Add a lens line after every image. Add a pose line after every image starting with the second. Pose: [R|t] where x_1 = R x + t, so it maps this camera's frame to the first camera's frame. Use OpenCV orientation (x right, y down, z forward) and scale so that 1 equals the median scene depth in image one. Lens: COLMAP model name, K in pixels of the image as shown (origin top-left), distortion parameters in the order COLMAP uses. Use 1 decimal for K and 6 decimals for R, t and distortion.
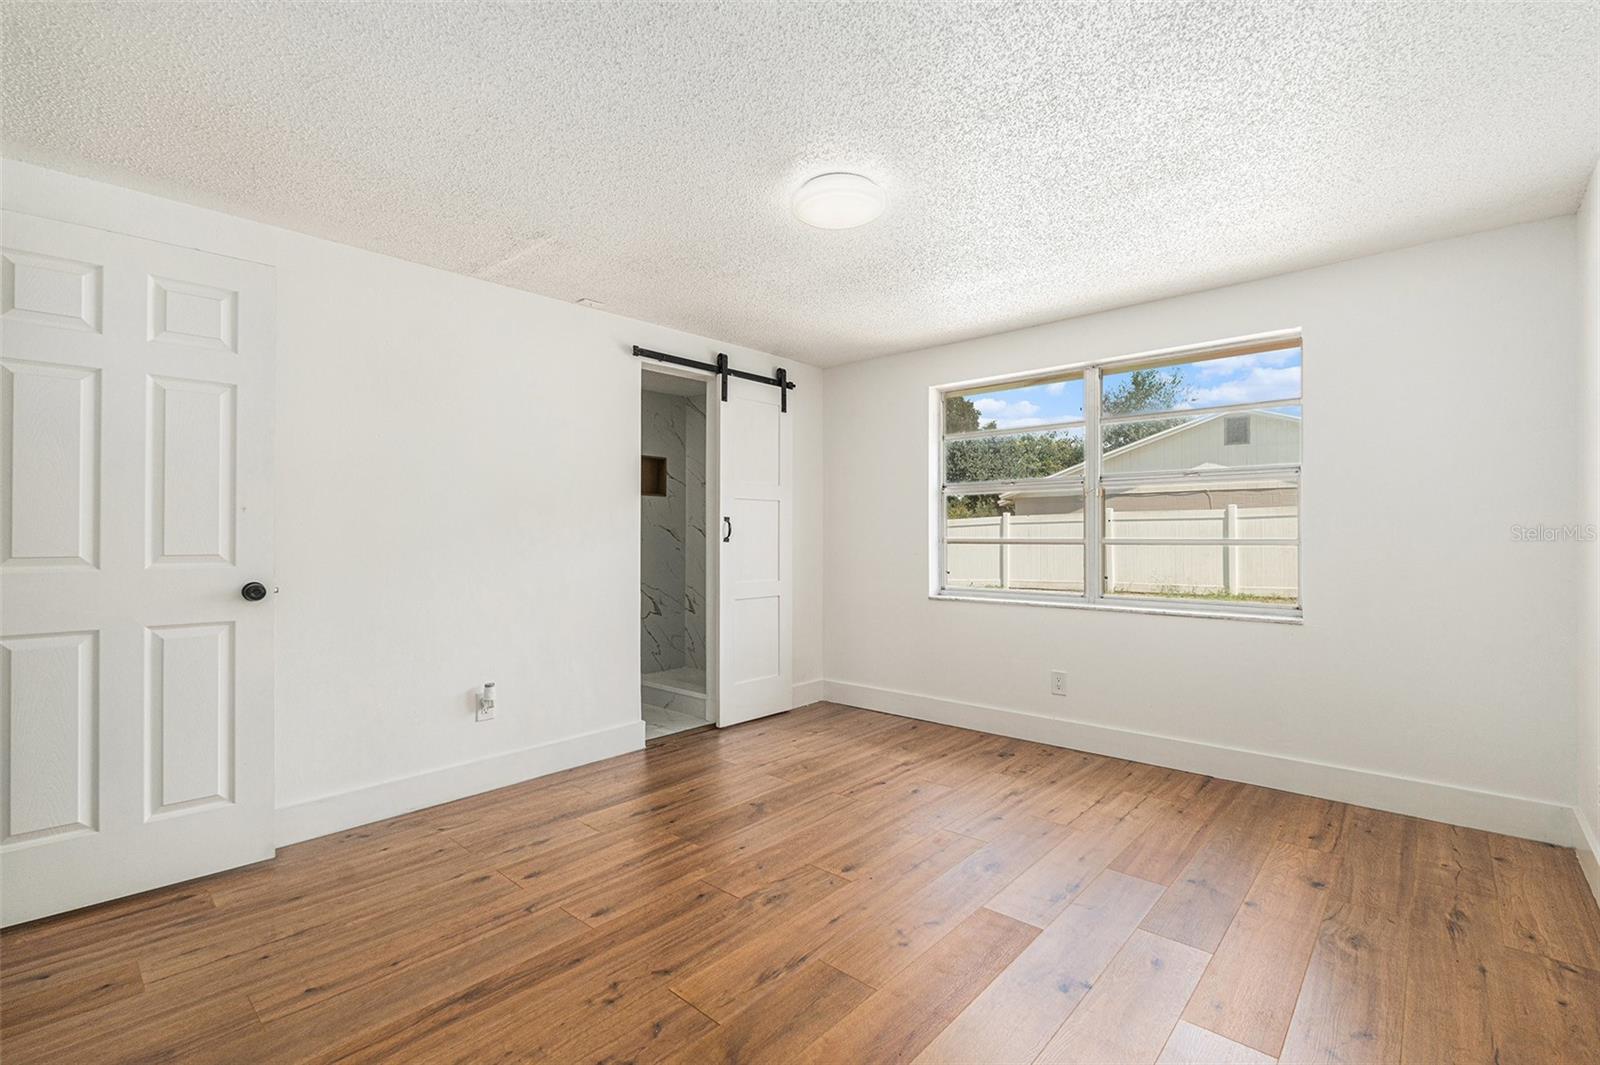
lens RADIAL K [[717.2, 0, 802.3], [0, 717.2, 537.0], [0, 0, 1]] dist [0.000957, -0.000246]
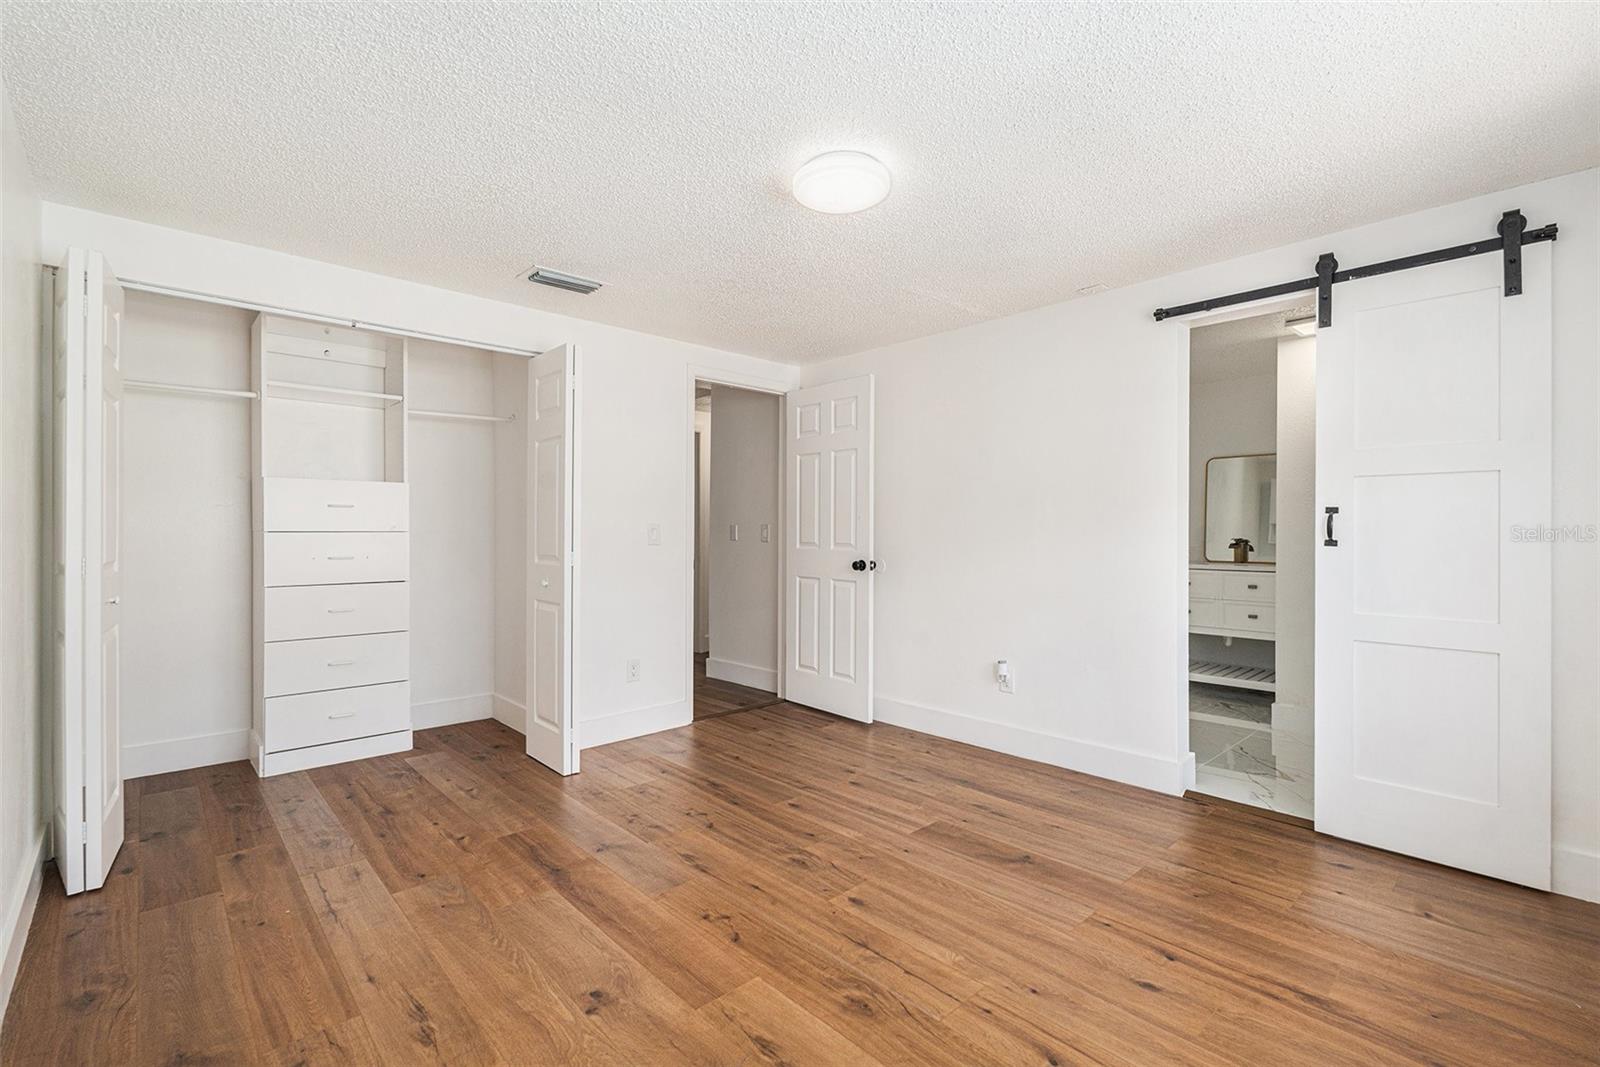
lens RADIAL K [[717.2, 0, 805.7], [0, 717.2, 529.8], [0, 0, 1]] dist [0.000957, -0.000246]
pose [[-0.086782, -0.000239, -0.996227, 0.833271], [-0.003739, 0.999993, 0.000086, -0.008783], [0.996220, 0.003732, -0.086782, 0.861135]]
